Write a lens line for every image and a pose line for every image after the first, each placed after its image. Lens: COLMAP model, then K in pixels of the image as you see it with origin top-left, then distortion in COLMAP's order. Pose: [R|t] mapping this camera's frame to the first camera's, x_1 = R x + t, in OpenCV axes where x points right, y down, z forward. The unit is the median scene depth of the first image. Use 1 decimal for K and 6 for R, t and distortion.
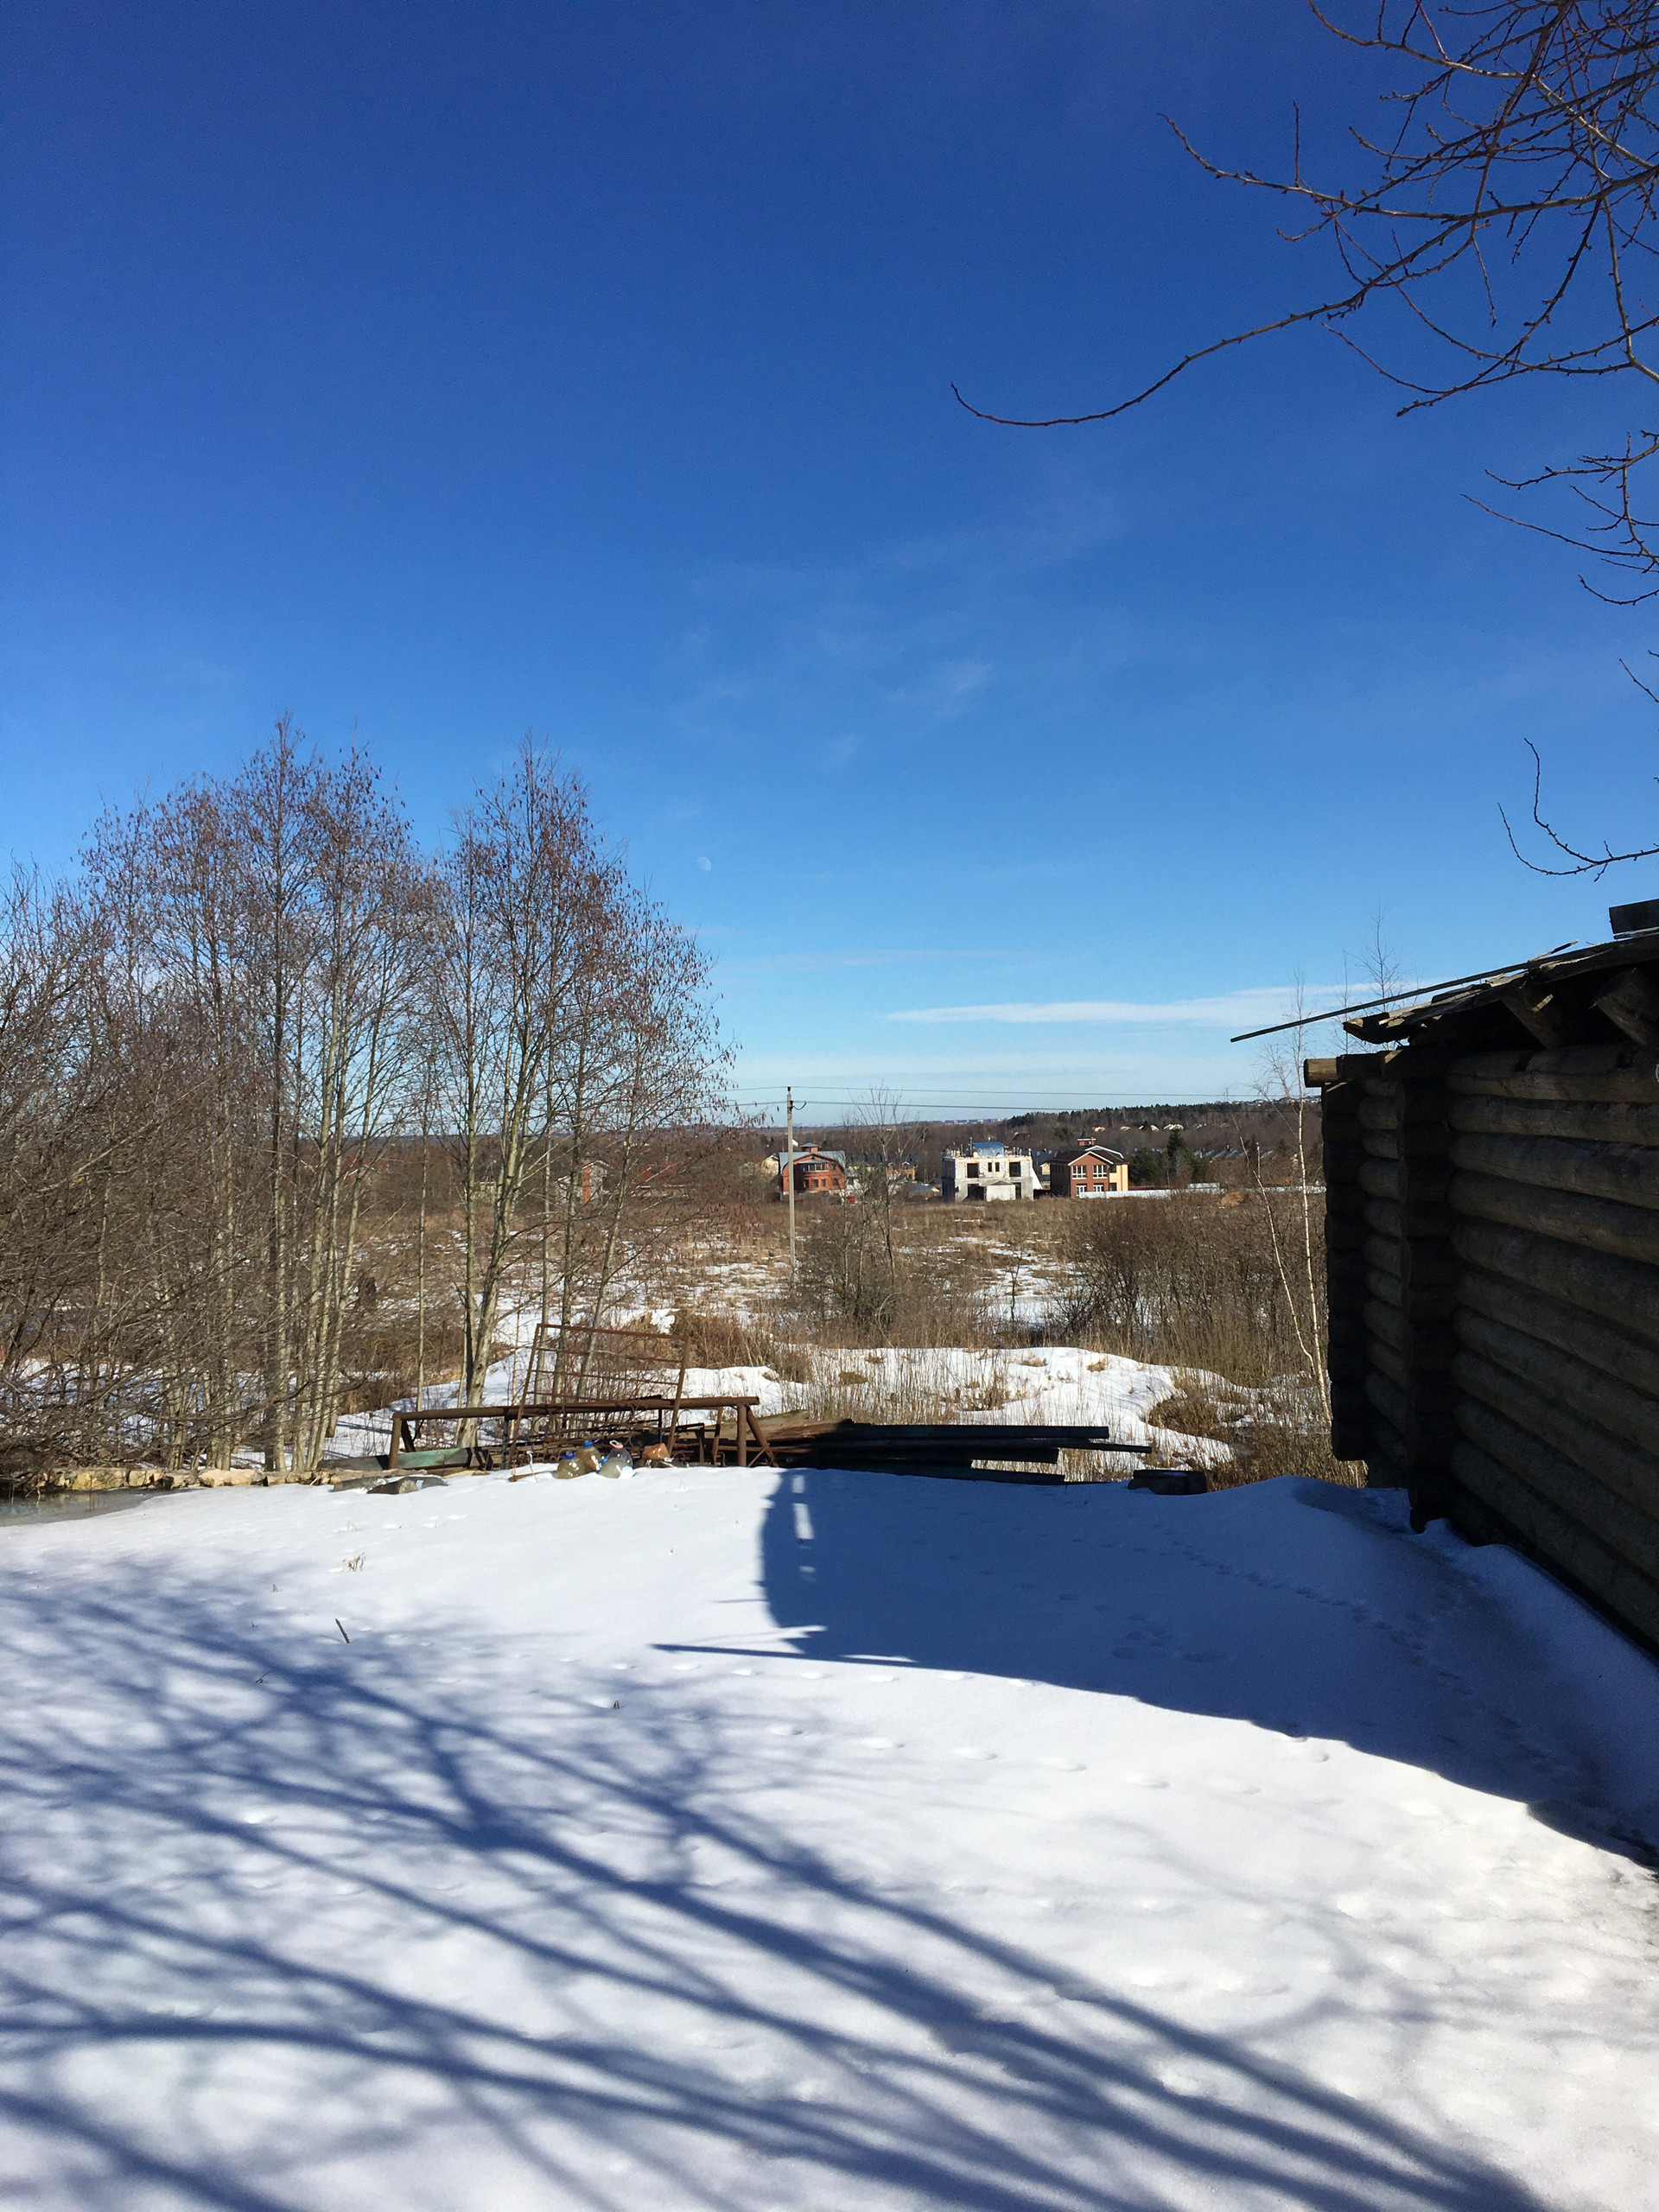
lens RADIAL K [[1849.7, 0, 847.3], [0, 1849.7, 1096.3], [0, 0, 1]] dist [0.034292, -0.040304]
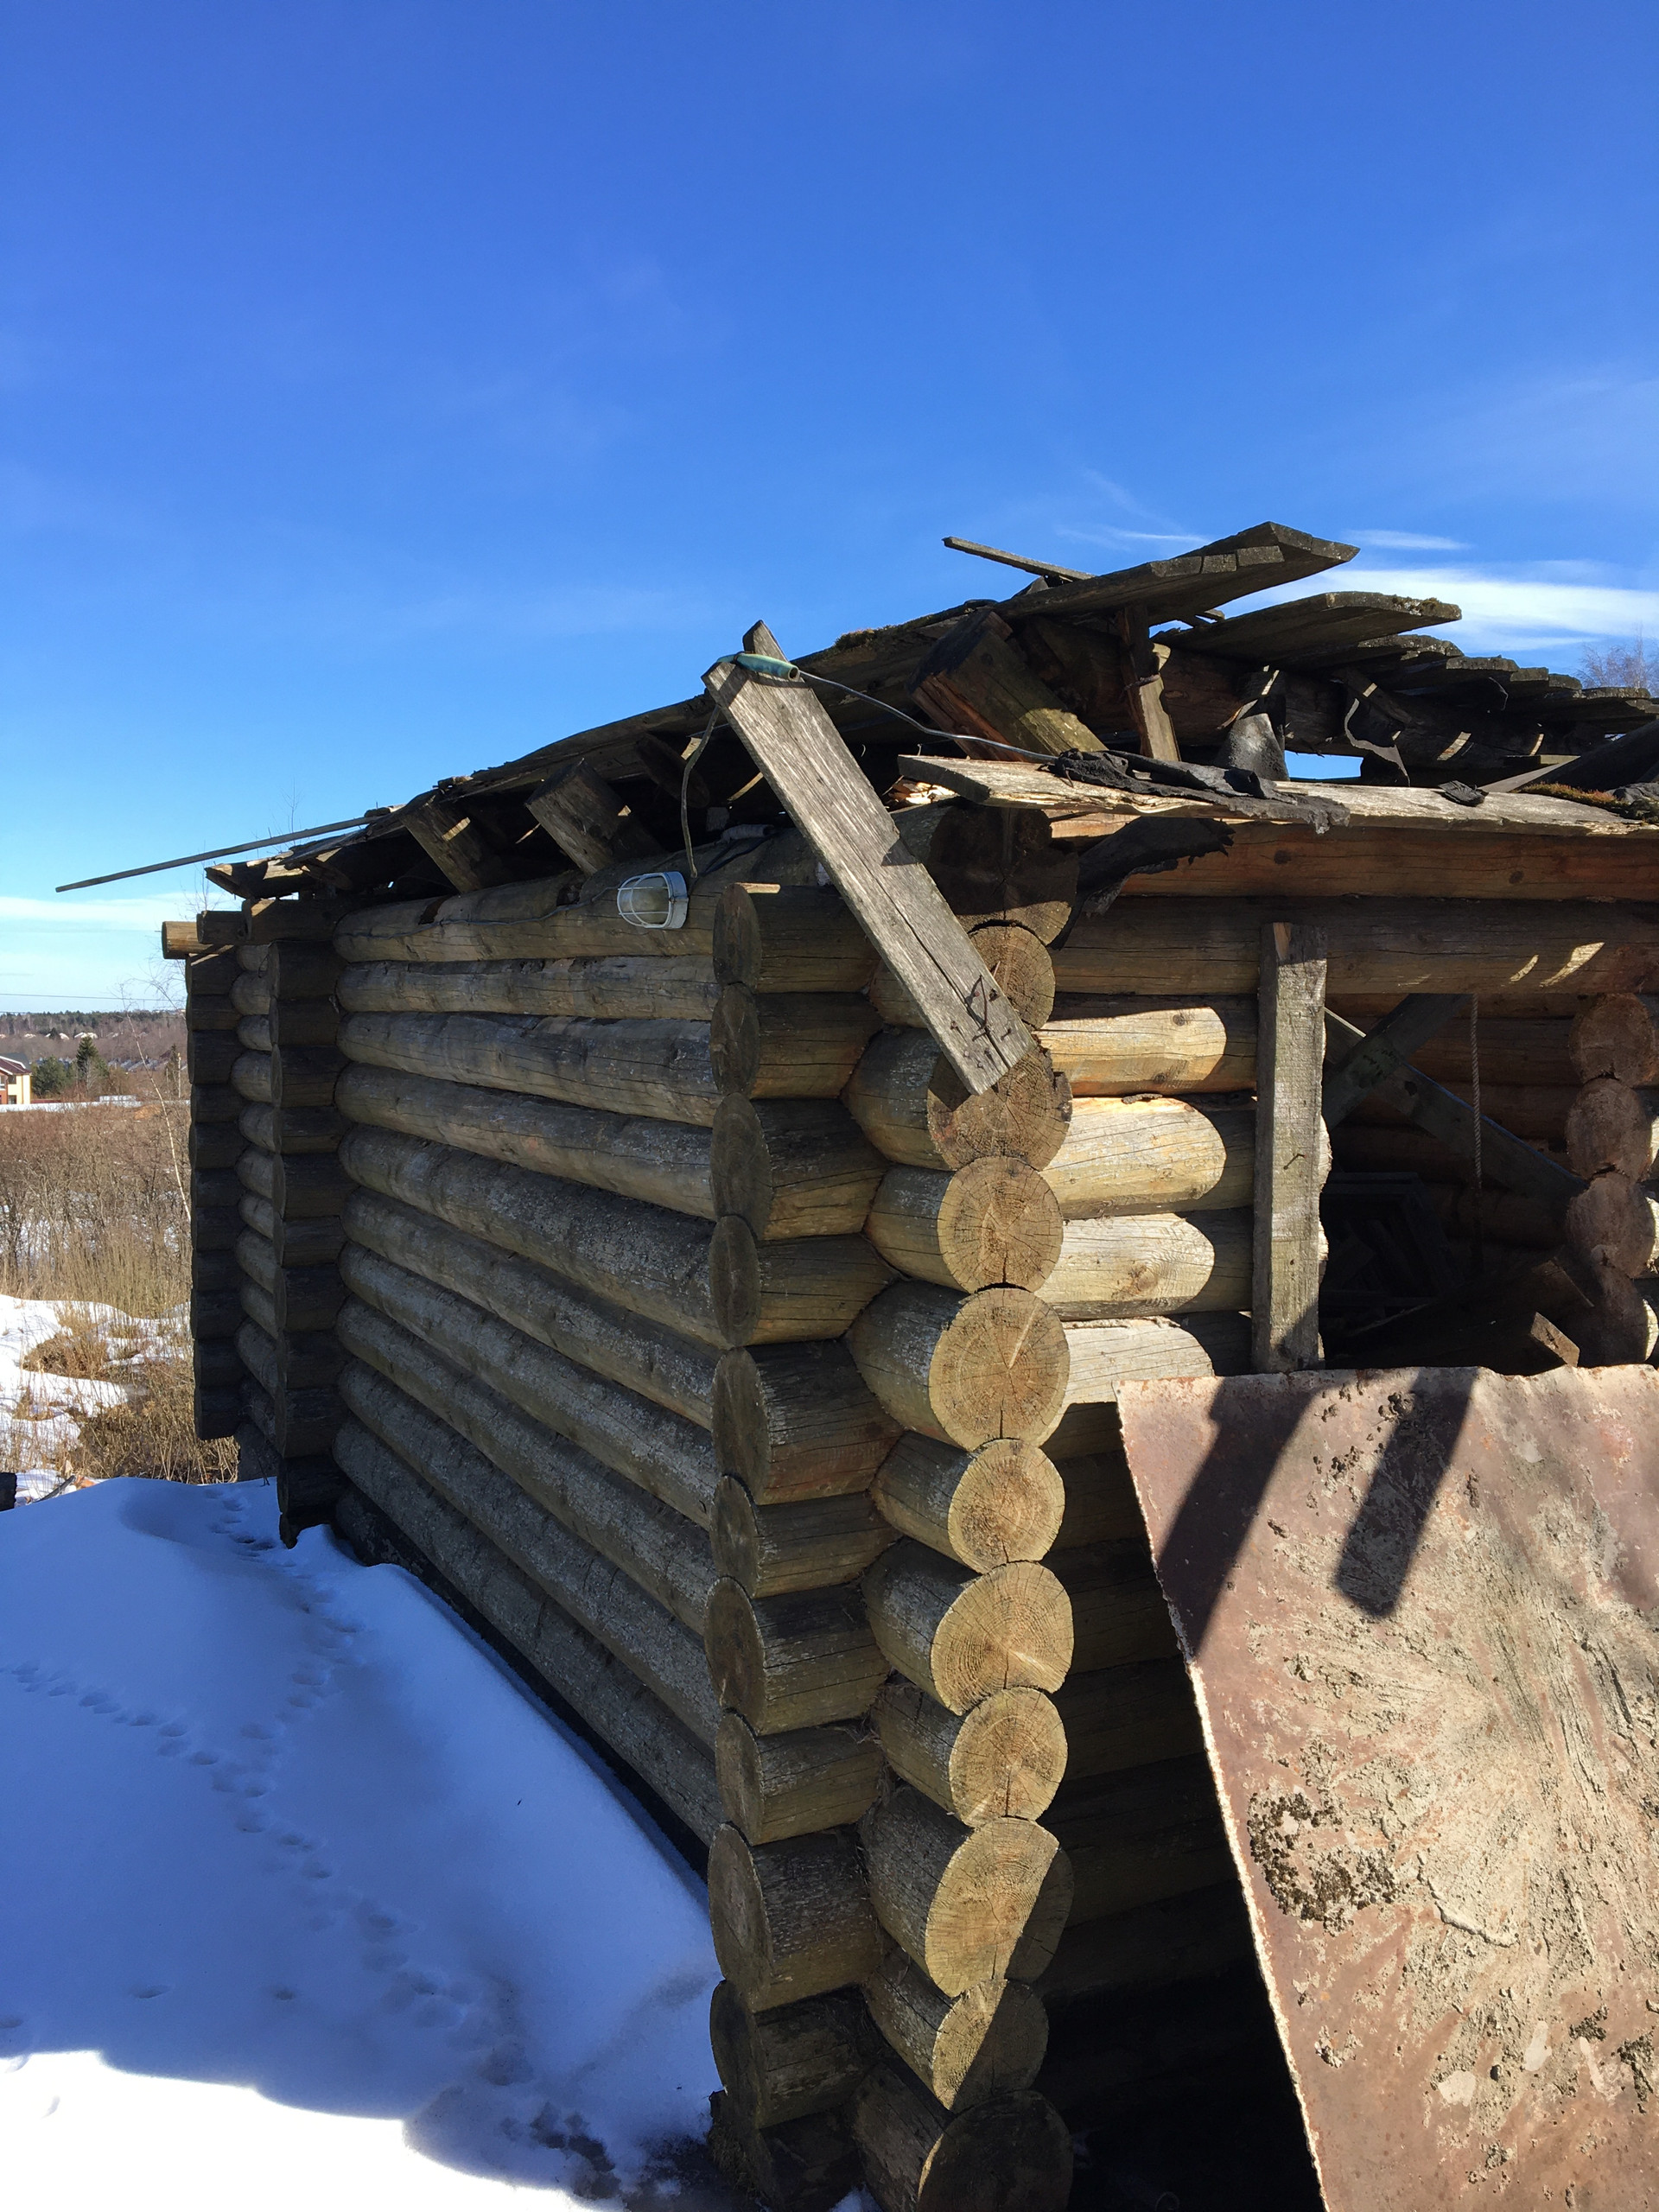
lens RADIAL K [[1849.7, 0, 845.1], [0, 1849.7, 1102.0], [0, 0, 1]] dist [0.034292, -0.040304]
pose [[0.846326, -0.004177, 0.532649, 0.111558], [-0.022710, 0.998777, 0.043916, 0.020110], [-0.532181, -0.049263, 0.845196, 0.289791]]
